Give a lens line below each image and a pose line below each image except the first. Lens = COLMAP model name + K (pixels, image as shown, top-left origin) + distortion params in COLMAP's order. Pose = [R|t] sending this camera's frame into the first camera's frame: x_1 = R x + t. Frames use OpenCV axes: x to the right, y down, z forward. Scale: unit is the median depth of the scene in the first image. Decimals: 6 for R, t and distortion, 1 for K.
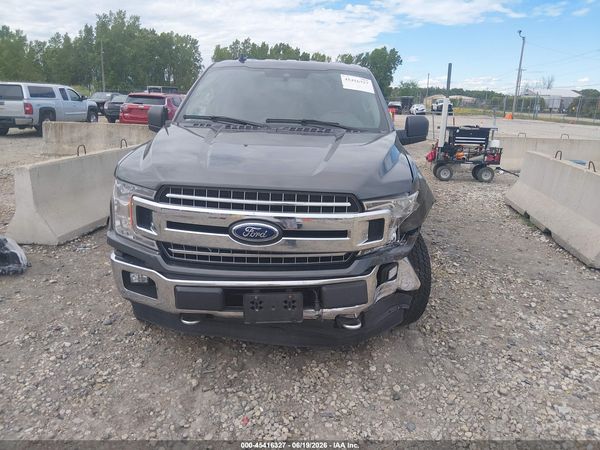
lens RADIAL K [[472.6, 0, 300.0], [0, 472.6, 225.0], [0, 0, 1]] dist [0.100324, -0.186214]
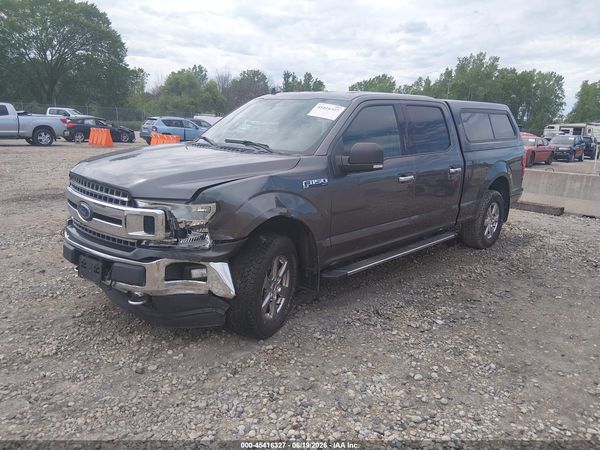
lens RADIAL K [[469.4, 0, 296.4], [0, 469.4, 226.4], [0, 0, 1]] dist [0.097831, -0.173639]
pose [[0.729026, 0.148558, -0.668170, 0.993823], [-0.197392, 0.980321, 0.002590, -0.051075], [0.655406, 0.130004, 0.744004, 0.285923]]
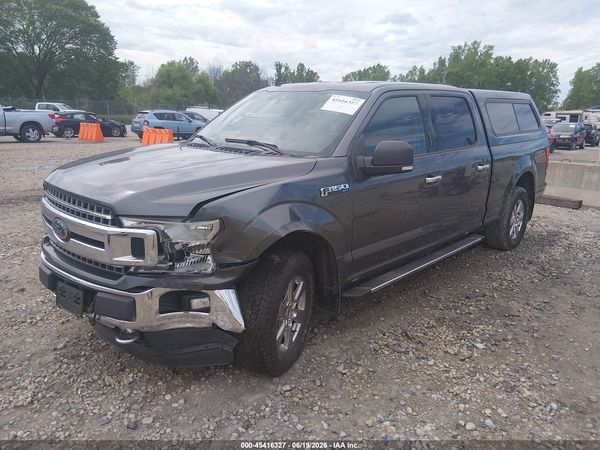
lens RADIAL K [[467.1, 0, 304.9], [0, 467.1, 222.6], [0, 0, 1]] dist [0.088344, -0.168271]
pose [[0.750493, 0.139859, -0.645910, 0.841028], [-0.175224, 0.984482, 0.009574, -0.090702], [0.637226, 0.105993, 0.763354, 0.379040]]
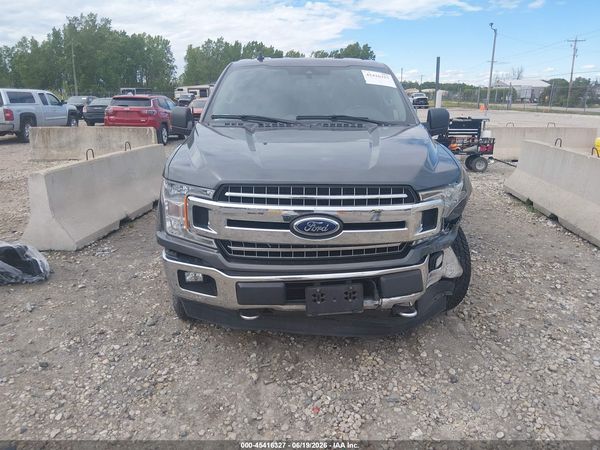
lens RADIAL K [[469.4, 0, 296.4], [0, 469.4, 226.4], [0, 0, 1]] dist [0.097831, -0.173639]
pose [[0.998189, -0.041742, 0.043316, -0.139811], [0.041341, 0.999094, 0.010092, 0.002292], [-0.043698, -0.008283, 0.999010, -0.010614]]
